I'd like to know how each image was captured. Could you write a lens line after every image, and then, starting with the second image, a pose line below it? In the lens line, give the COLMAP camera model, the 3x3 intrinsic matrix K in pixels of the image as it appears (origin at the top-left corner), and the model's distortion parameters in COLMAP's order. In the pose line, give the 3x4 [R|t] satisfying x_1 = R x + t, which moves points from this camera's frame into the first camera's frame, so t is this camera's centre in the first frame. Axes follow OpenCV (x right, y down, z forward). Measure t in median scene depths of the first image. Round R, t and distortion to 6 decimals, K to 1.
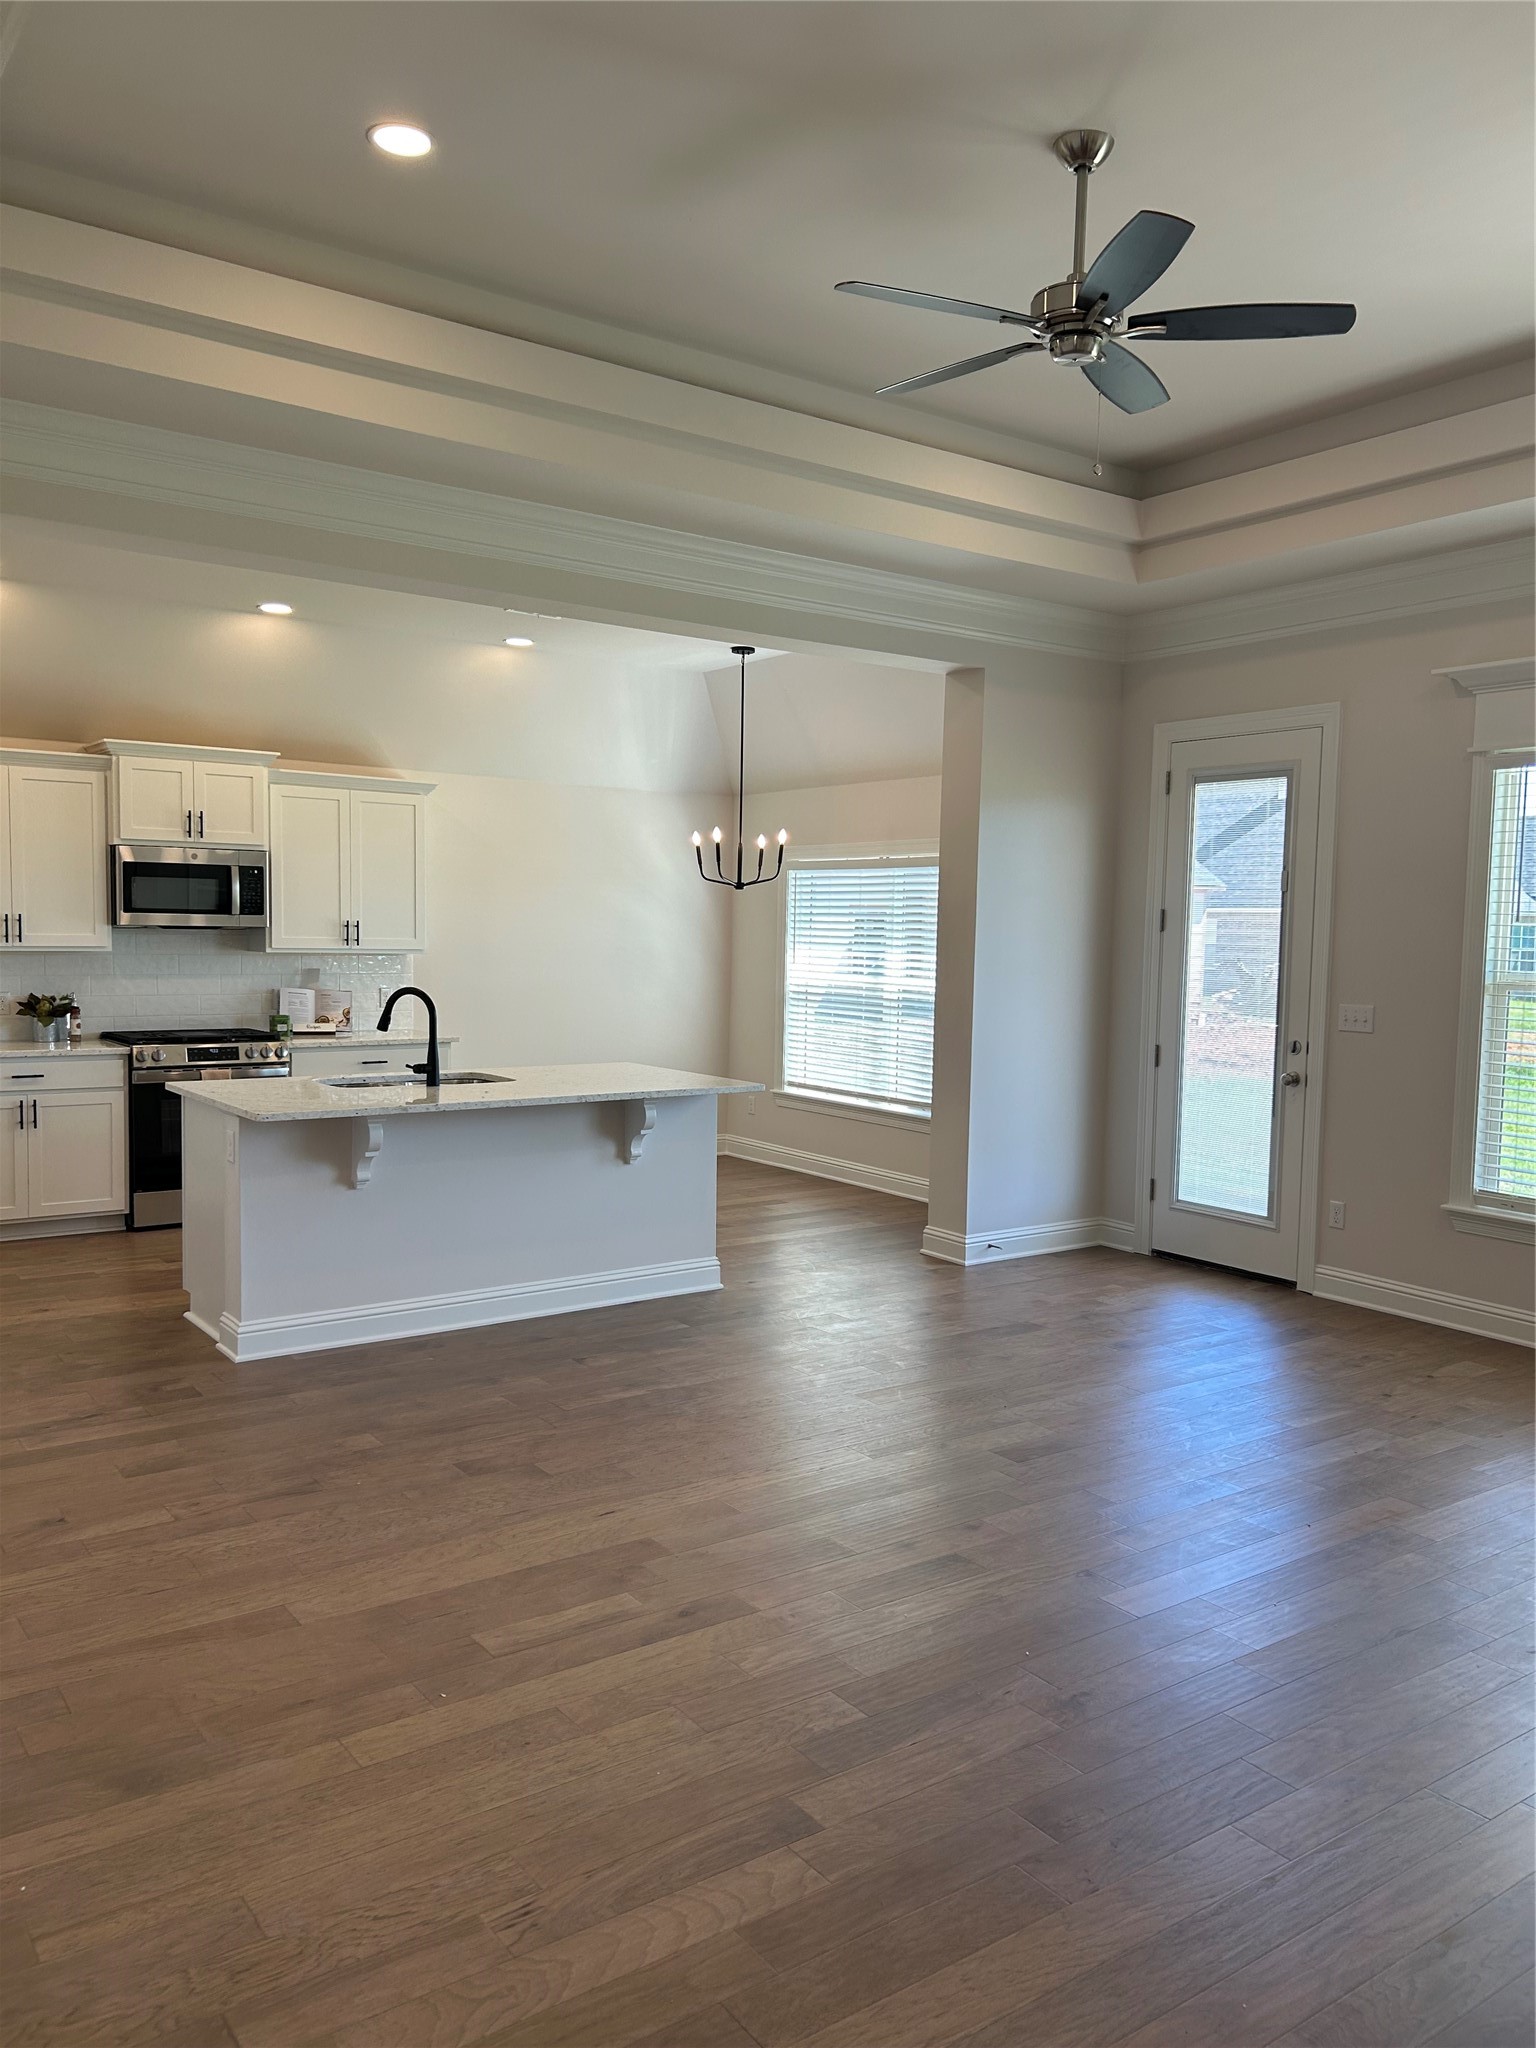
lens RADIAL K [[1536.9, 0, 736.6], [0, 1536.9, 1032.9], [0, 0, 1]] dist [0.031930, -0.003642]
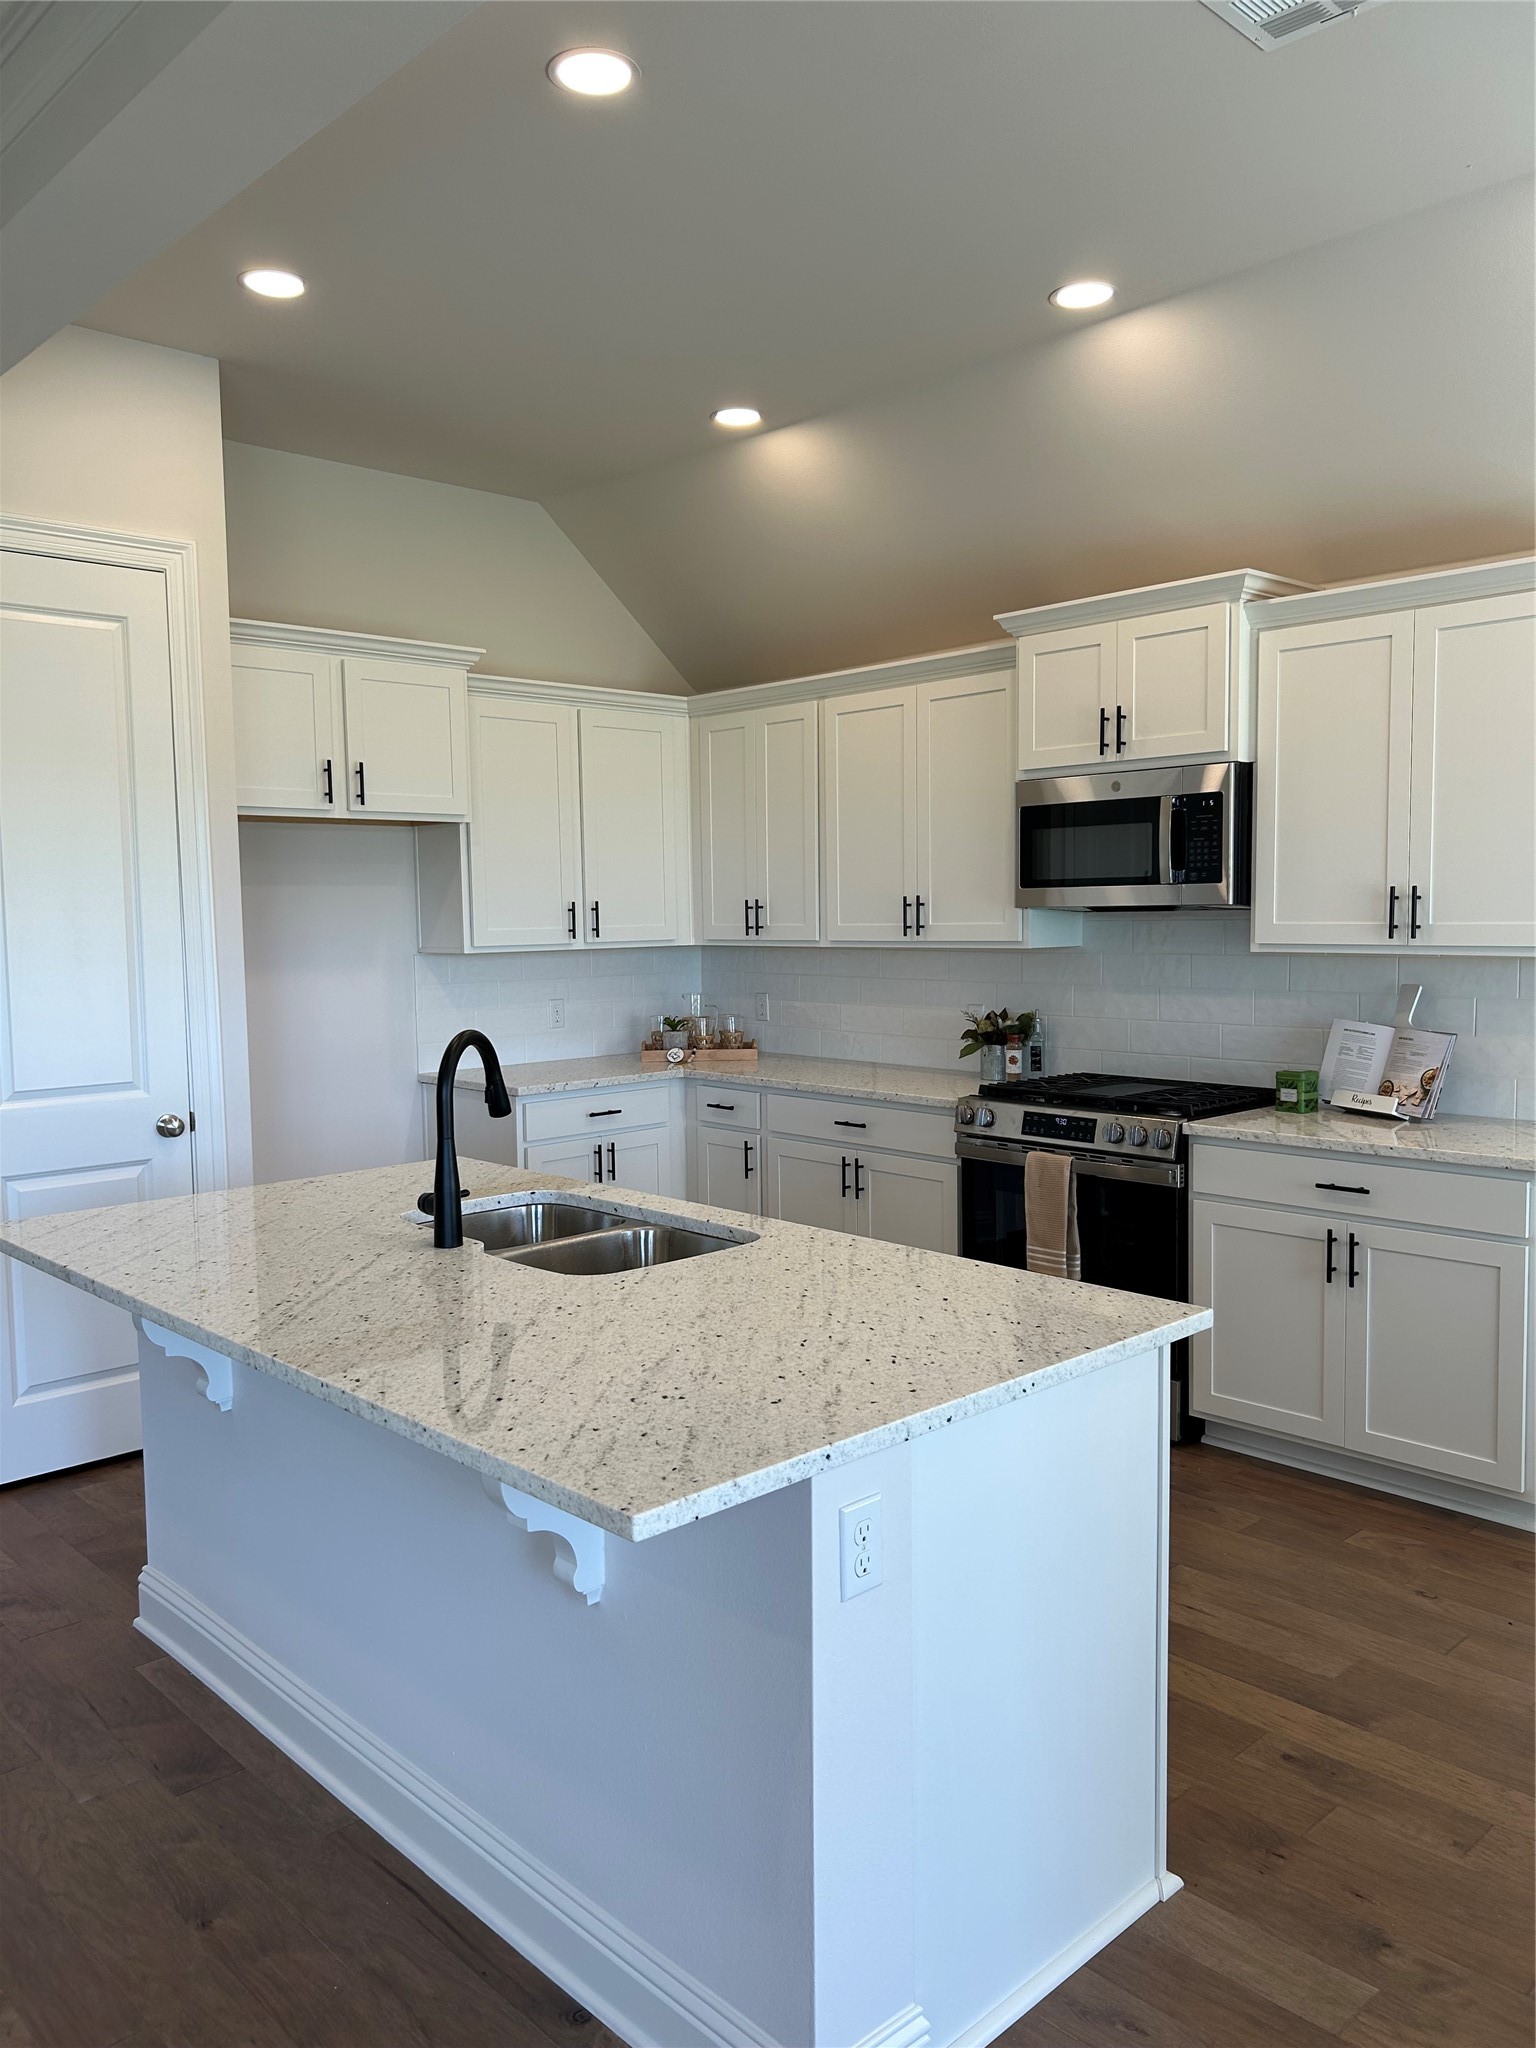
lens RADIAL K [[1536.8, 0, 724.1], [0, 1536.8, 1026.1], [0, 0, 1]] dist [0.095384, -0.002959]
pose [[0.117595, 0.061023, -0.991185, 0.218028], [-0.048552, 0.997270, 0.055638, -0.049971], [0.991874, 0.041581, 0.120236, 0.794688]]
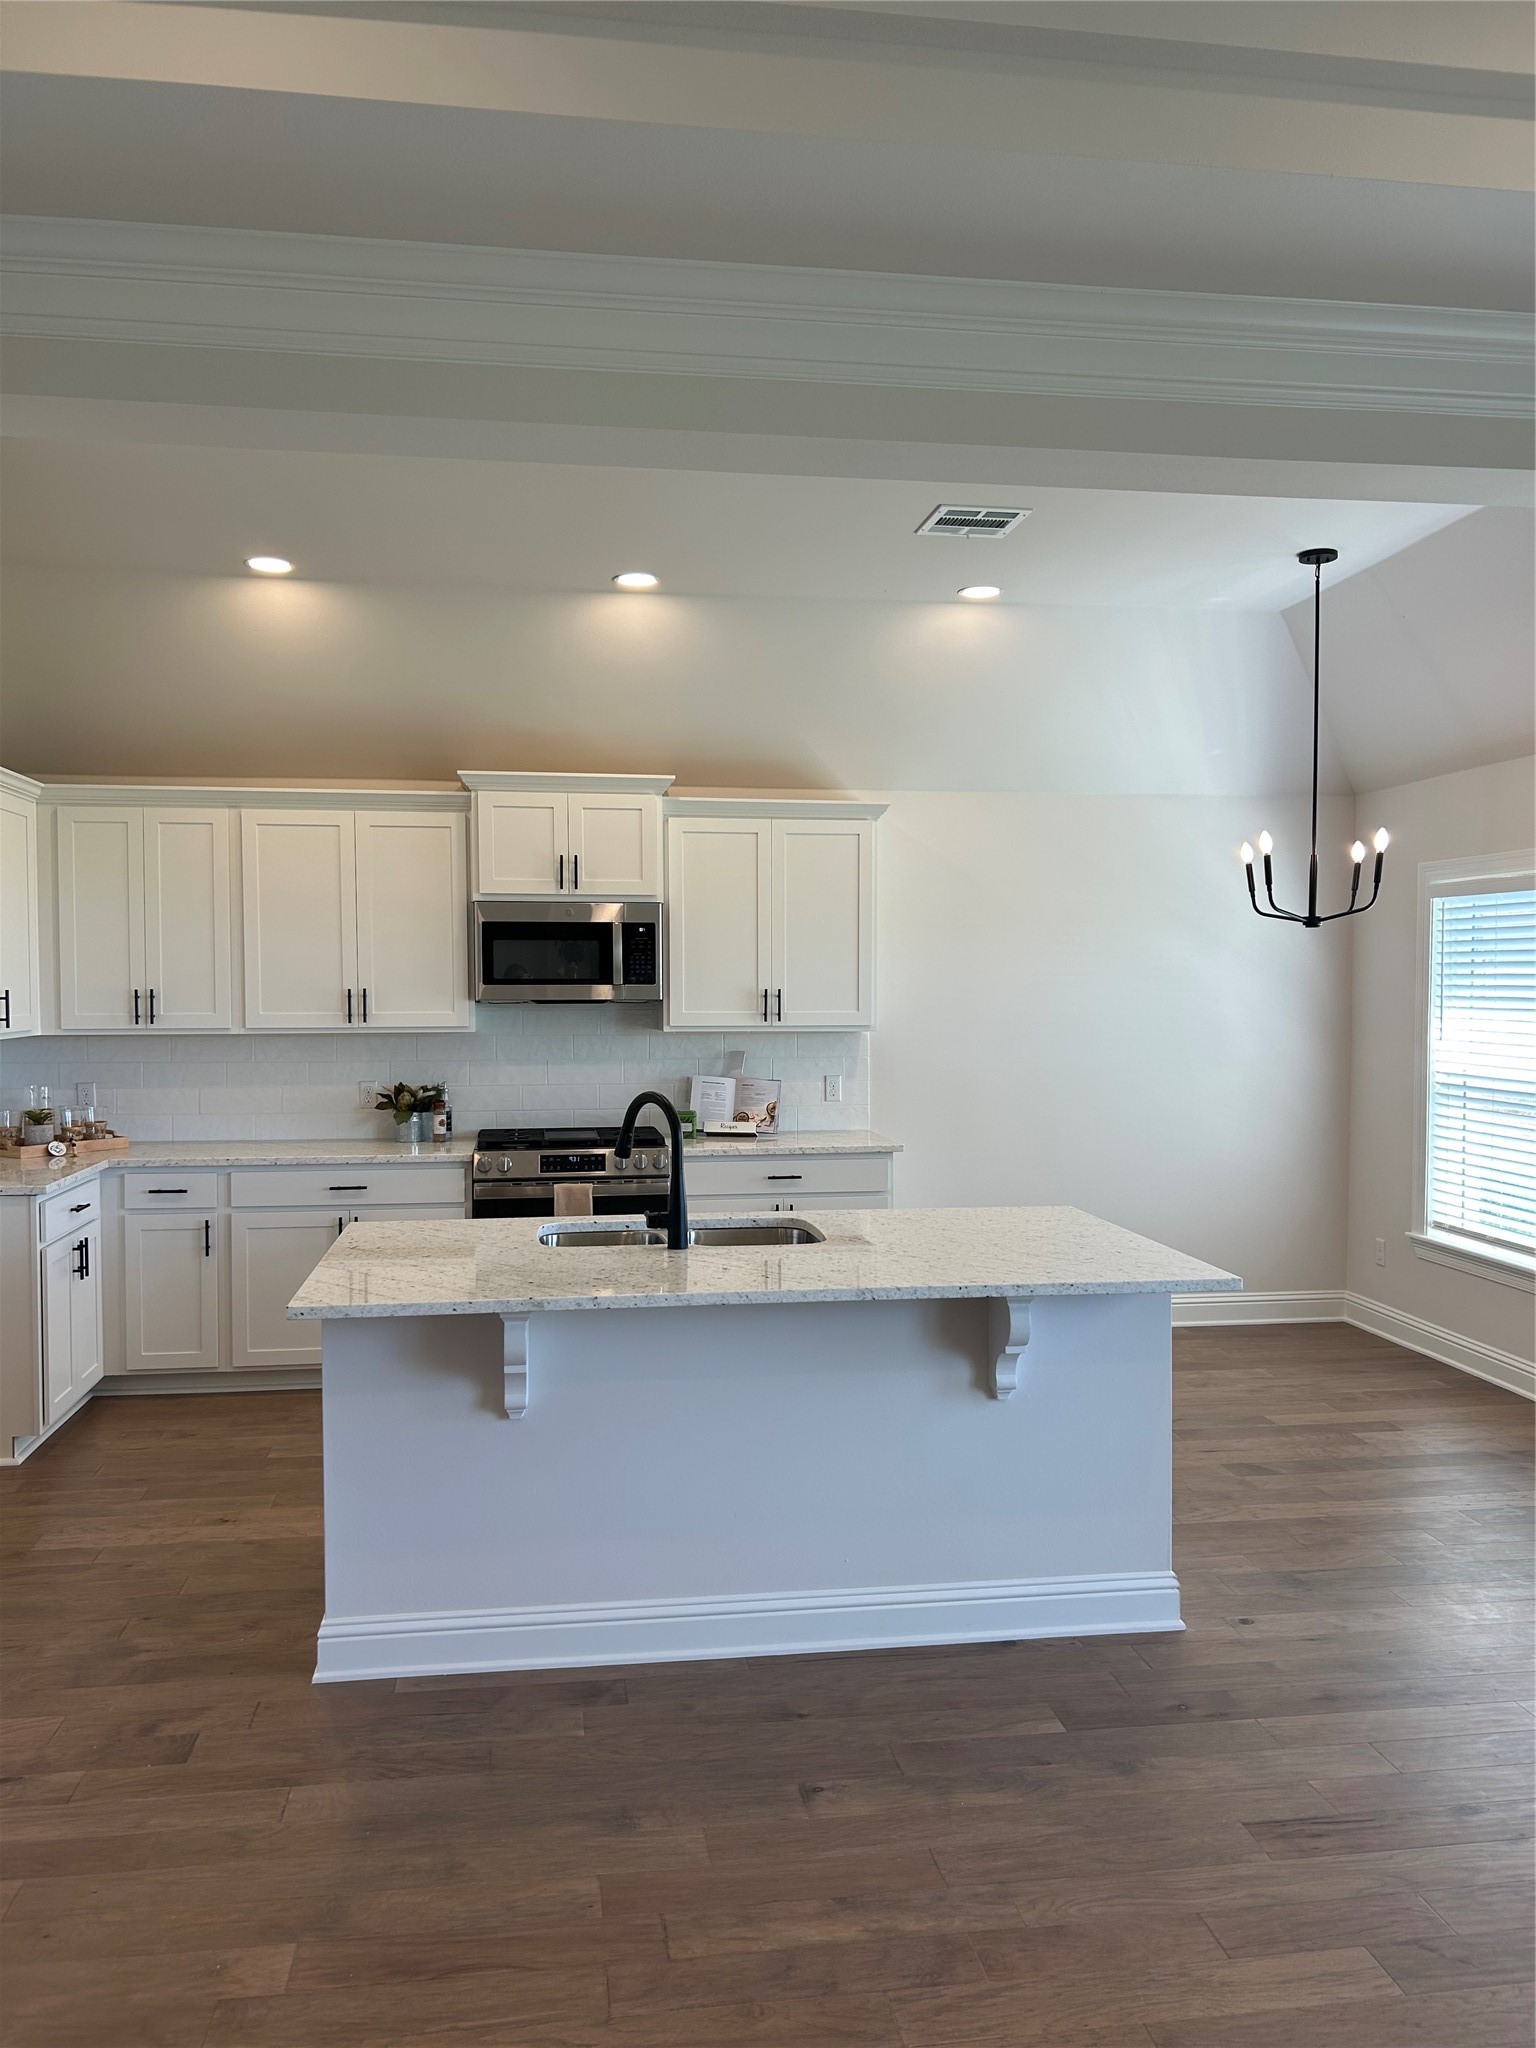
lens RADIAL K [[1536.9, 0, 736.6], [0, 1536.9, 1032.9], [0, 0, 1]] dist [0.031930, -0.003642]
pose [[0.887809, -0.004302, -0.460192, 0.089711], [-0.014130, 0.999230, -0.036601, -0.024614], [0.459996, 0.038997, 0.887064, 0.344827]]
